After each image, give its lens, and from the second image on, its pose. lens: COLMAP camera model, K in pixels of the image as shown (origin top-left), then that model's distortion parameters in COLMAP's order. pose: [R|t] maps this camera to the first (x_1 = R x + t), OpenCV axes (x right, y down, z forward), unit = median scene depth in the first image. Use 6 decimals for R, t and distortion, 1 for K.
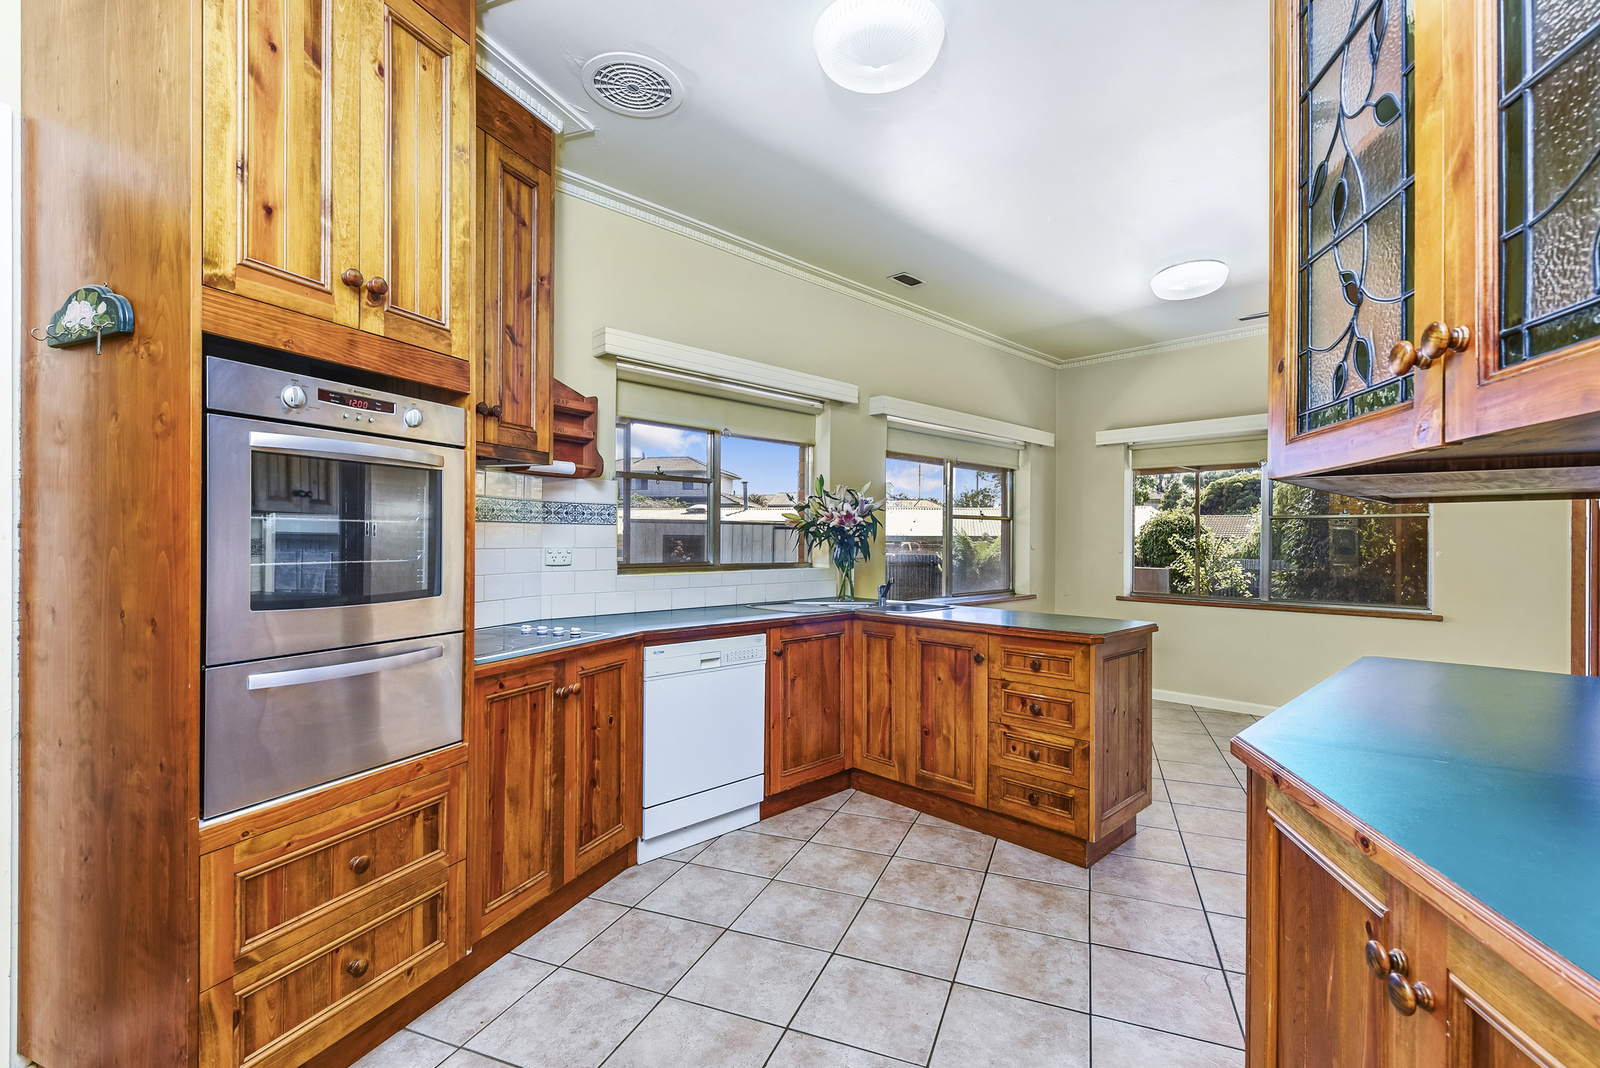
lens RADIAL K [[720.7, 0, 802.9], [0, 720.7, 540.1], [0, 0, 1]] dist [0.000866, 0.000024]
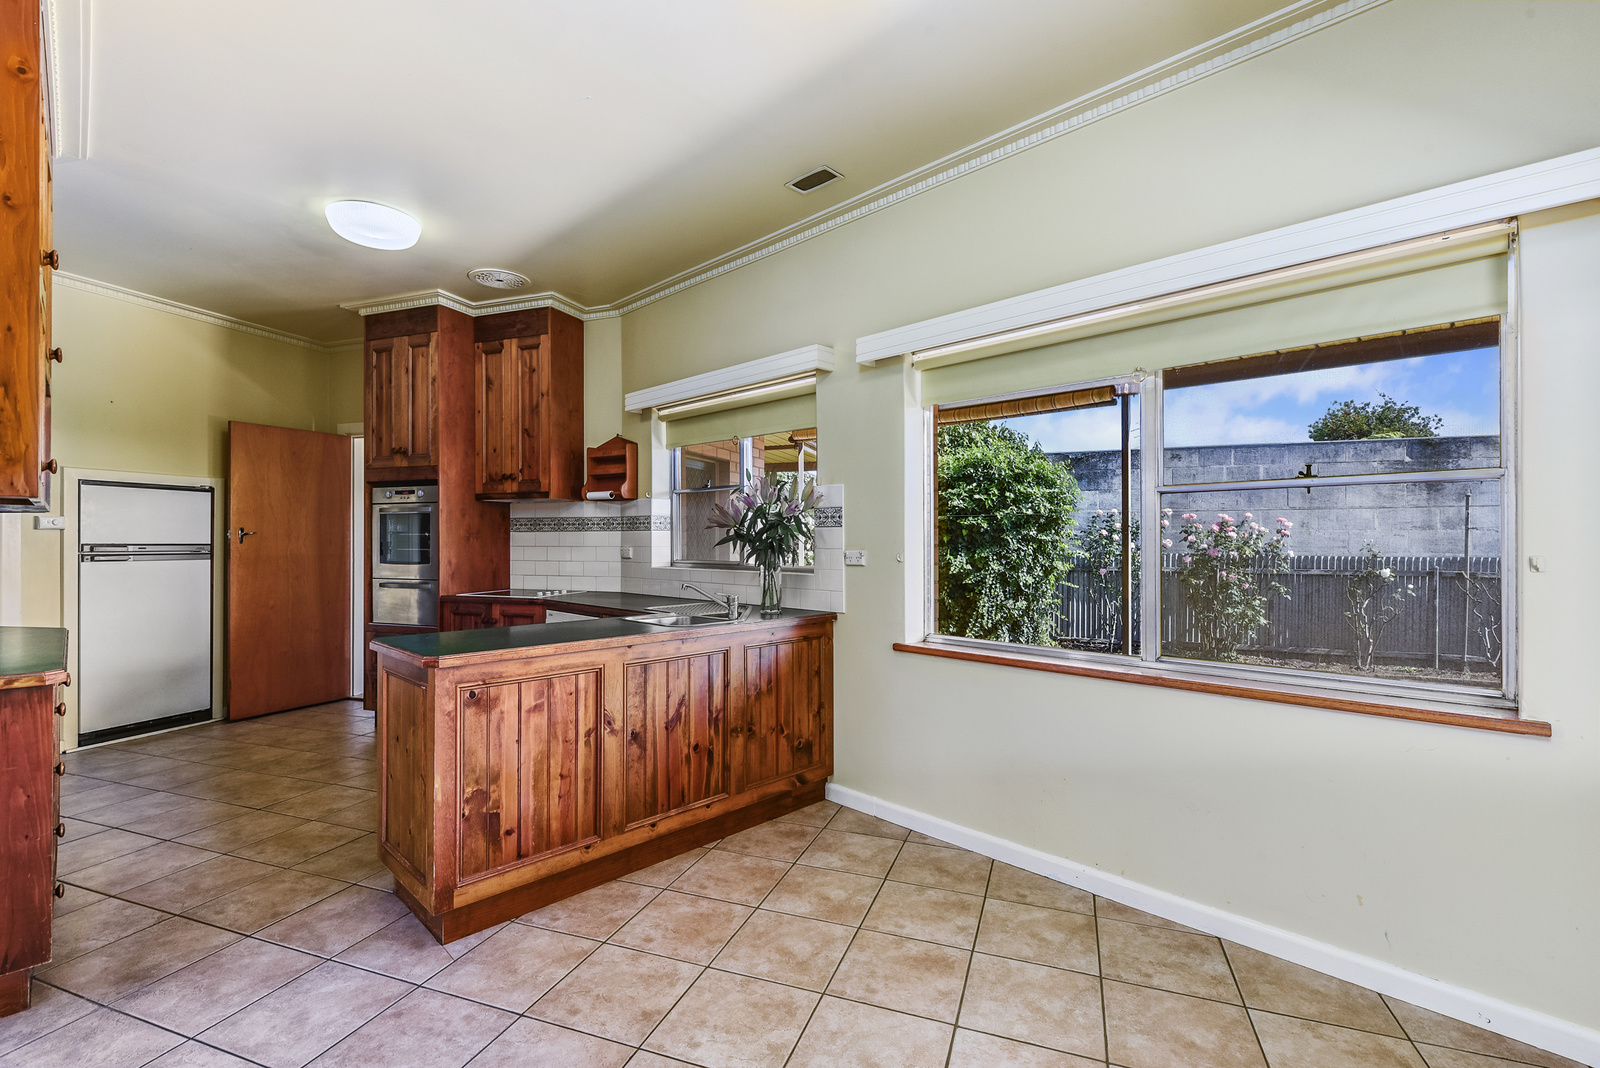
lens RADIAL K [[720.7, 0, 799.7], [0, 720.7, 536.3], [0, 0, 1]] dist [0.000866, 0.000024]
pose [[0.017317, -0.009163, -0.999808, 1.516168], [0.000835, 0.999958, -0.009150, 0.004260], [0.999850, -0.000676, 0.017324, 1.705019]]
